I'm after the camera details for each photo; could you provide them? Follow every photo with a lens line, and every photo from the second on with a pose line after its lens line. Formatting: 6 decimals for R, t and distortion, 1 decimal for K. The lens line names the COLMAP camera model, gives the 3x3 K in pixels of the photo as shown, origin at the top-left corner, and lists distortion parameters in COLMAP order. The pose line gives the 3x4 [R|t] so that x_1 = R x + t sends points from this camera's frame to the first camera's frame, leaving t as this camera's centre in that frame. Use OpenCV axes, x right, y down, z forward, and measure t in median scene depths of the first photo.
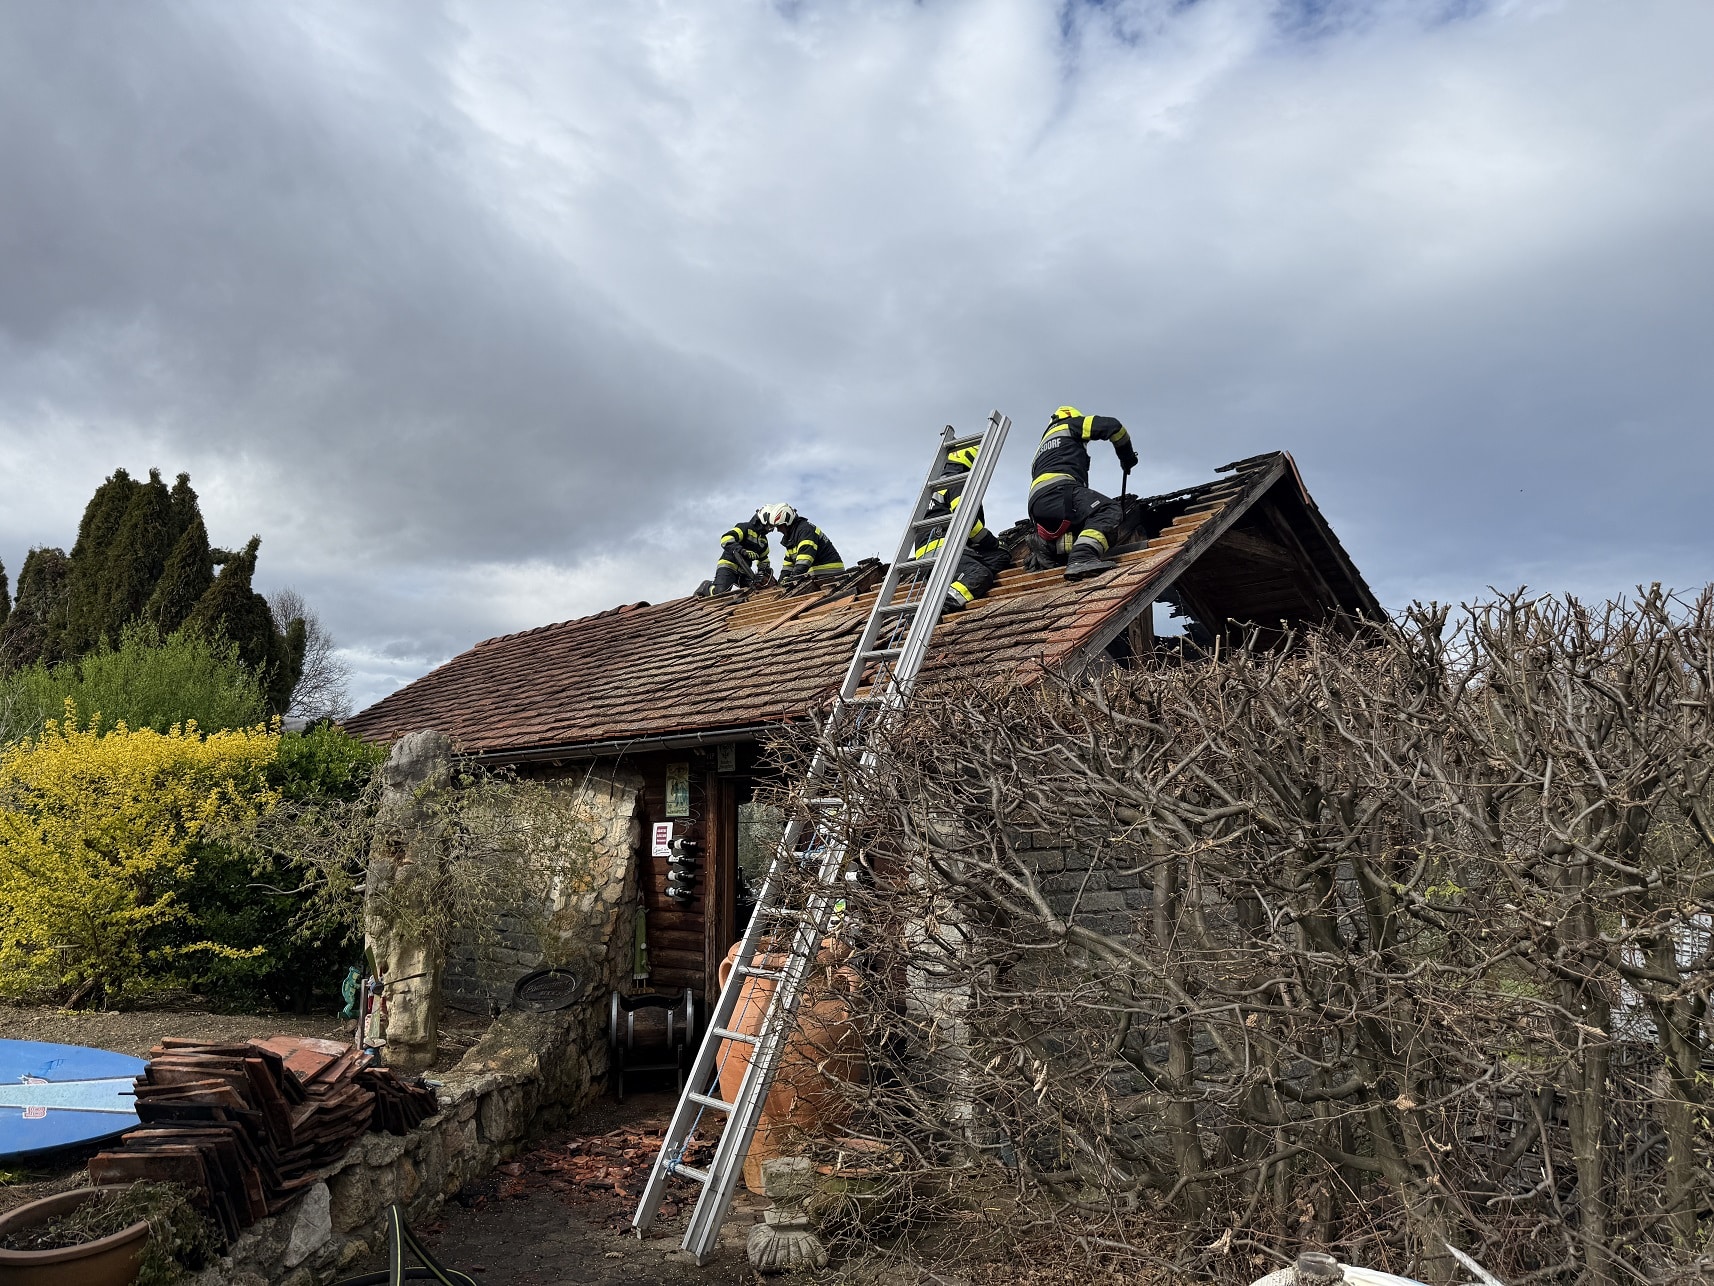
lens RADIAL K [[1209.2, 0, 855.1], [0, 1209.2, 639.8], [0, 0, 1]] dist [0.054980, -0.061314]
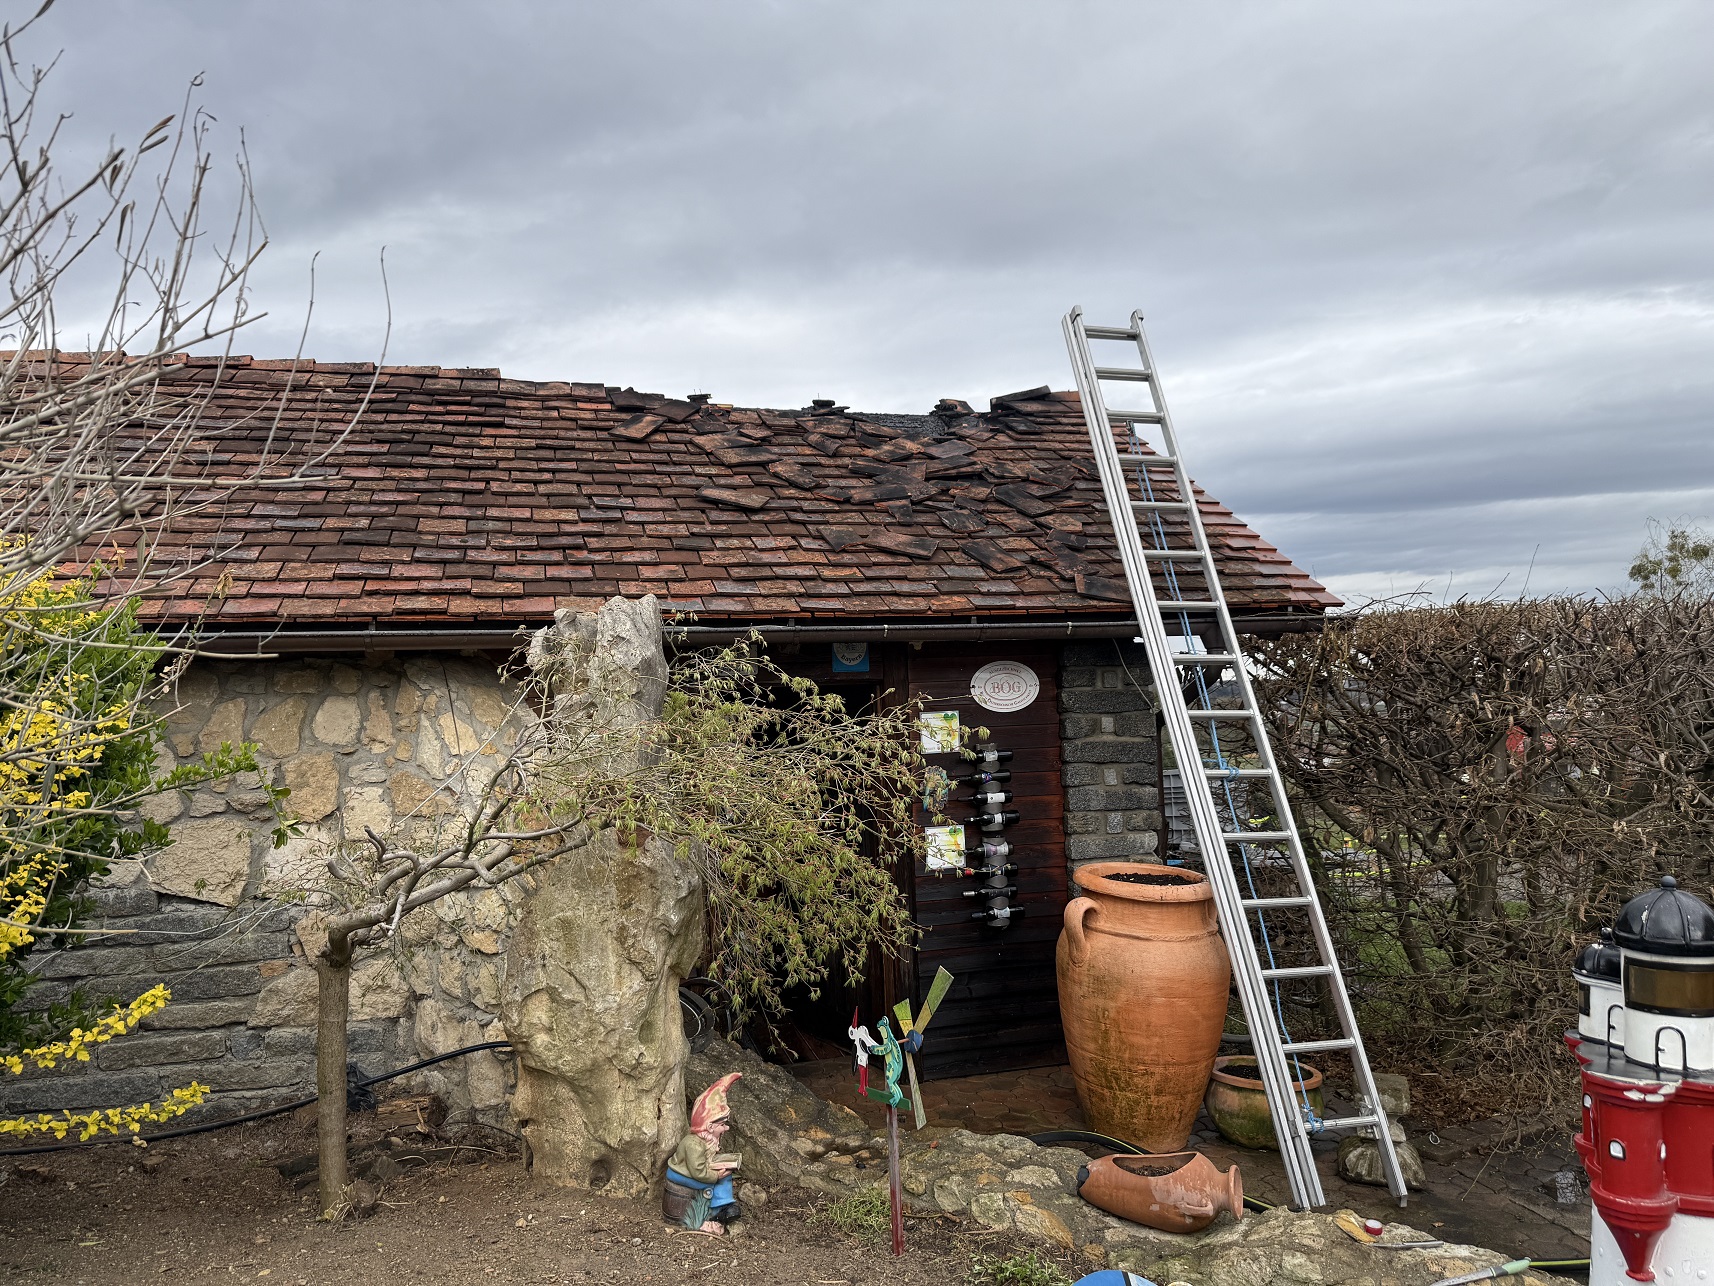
lens RADIAL K [[1204.8, 0, 829.2], [0, 1204.8, 650.6], [0, 0, 1]] dist [0.202275, -0.391562]
pose [[0.478525, 0.029898, 0.877565, -0.802986], [-0.109854, 0.993606, 0.026050, 0.077068], [-0.871175, -0.108869, 0.478750, 0.673400]]
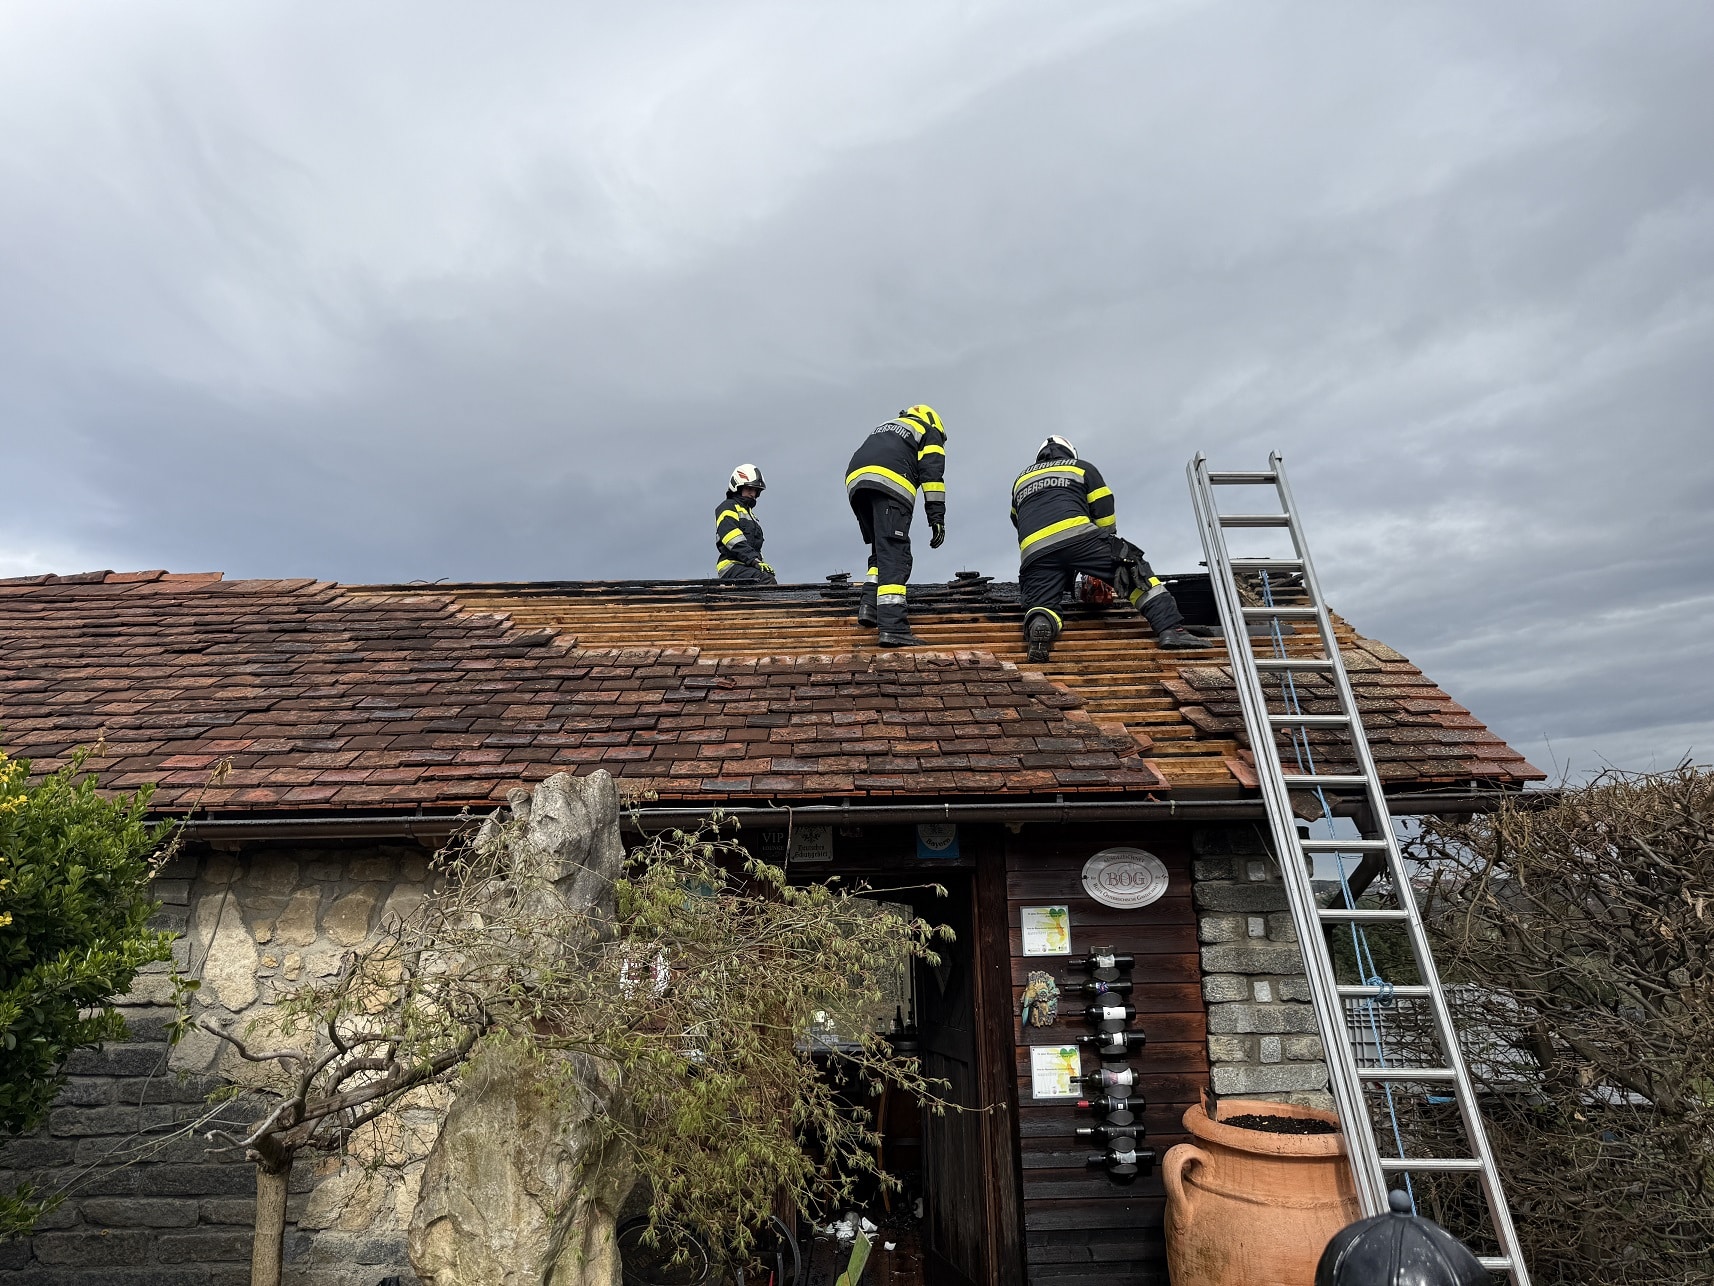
lens RADIAL K [[1205.4, 0, 857.0], [0, 1205.4, 643.0], [0, 0, 1]] dist [0.114985, -0.184609]
pose [[0.692255, 0.148310, 0.706249, -0.645965], [-0.097794, 0.988906, -0.111811, 0.068366], [-0.714996, 0.008334, 0.699079, 0.571350]]
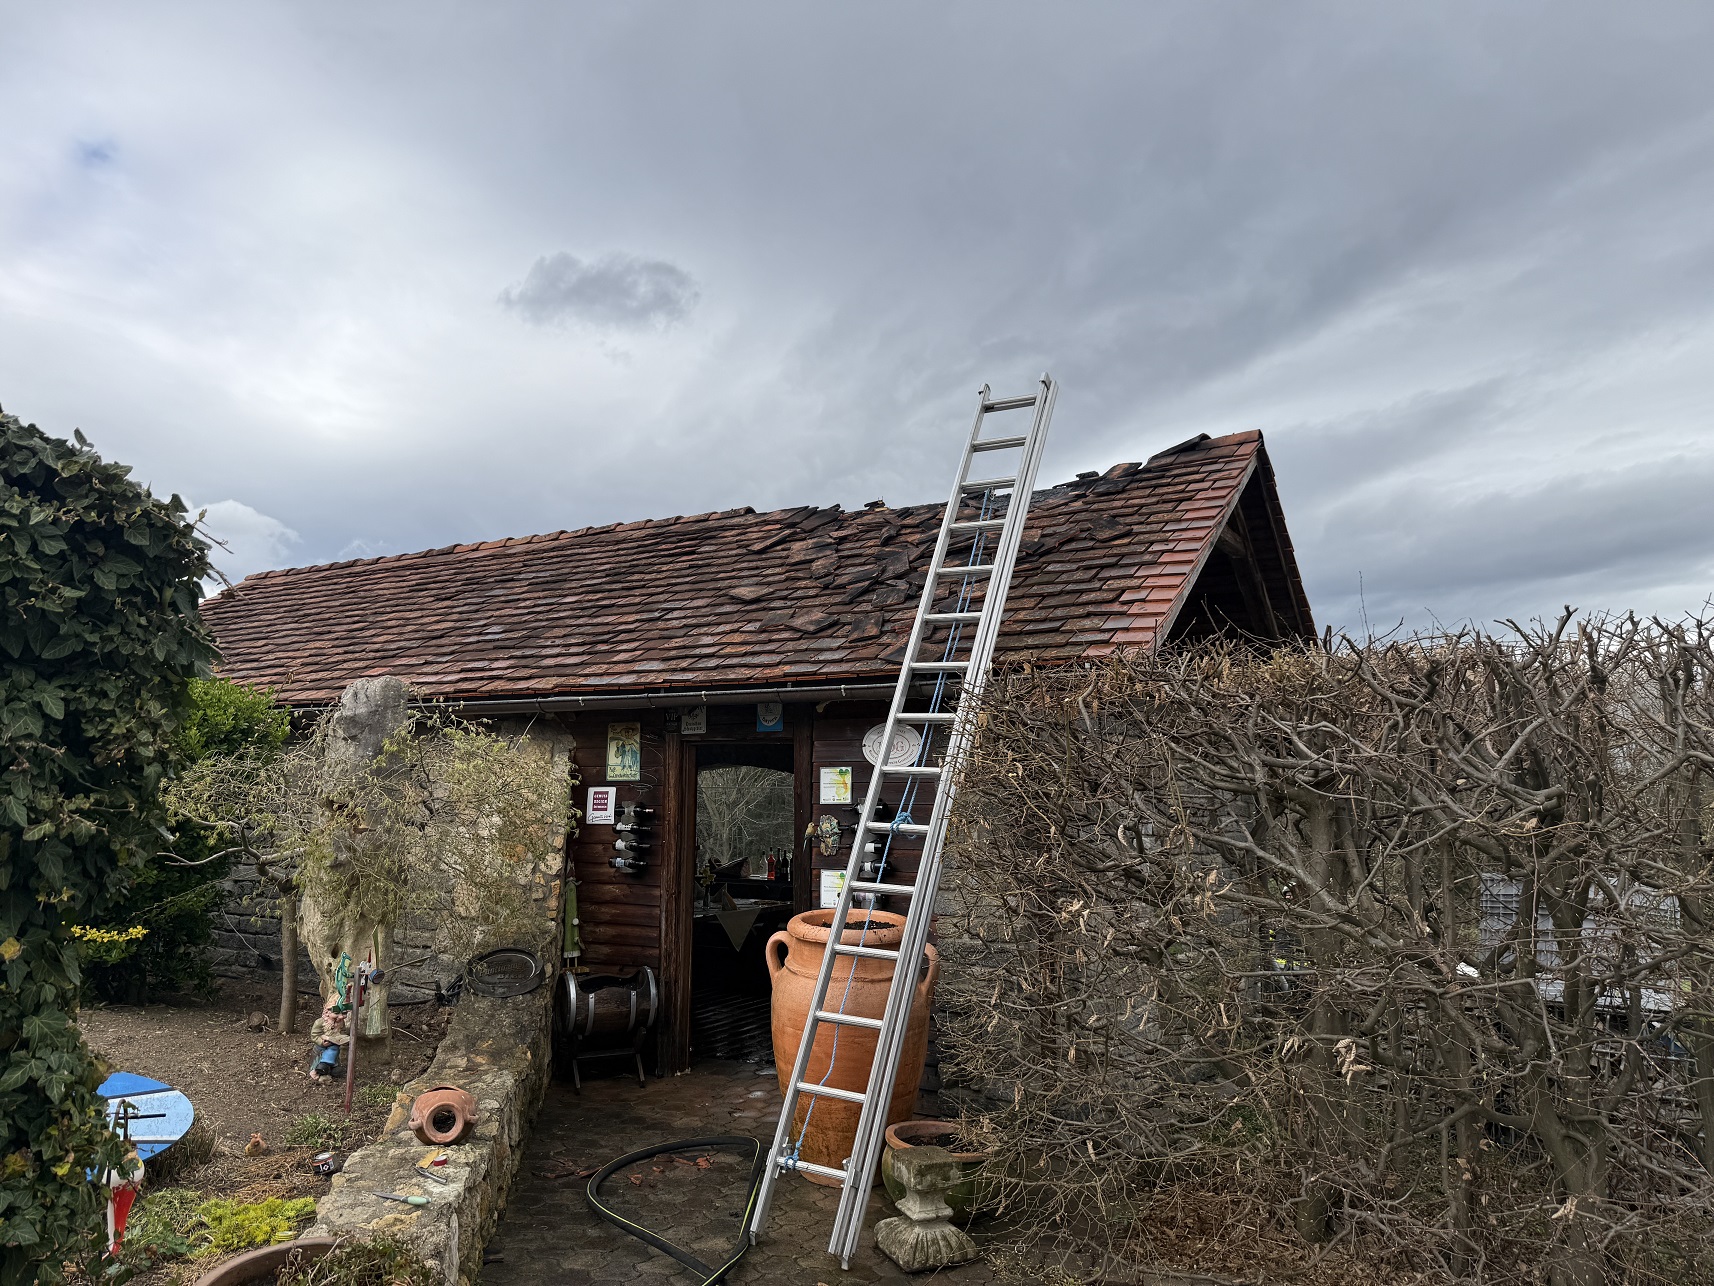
lens RADIAL K [[1208.7, 0, 852.8], [0, 1208.7, 645.0], [0, 0, 1]] dist [0.055386, -0.063900]
pose [[0.961758, 0.049415, 0.269406, -0.269470], [-0.058097, 0.998014, 0.024344, 0.012728], [-0.267668, -0.039065, 0.962719, 0.087807]]
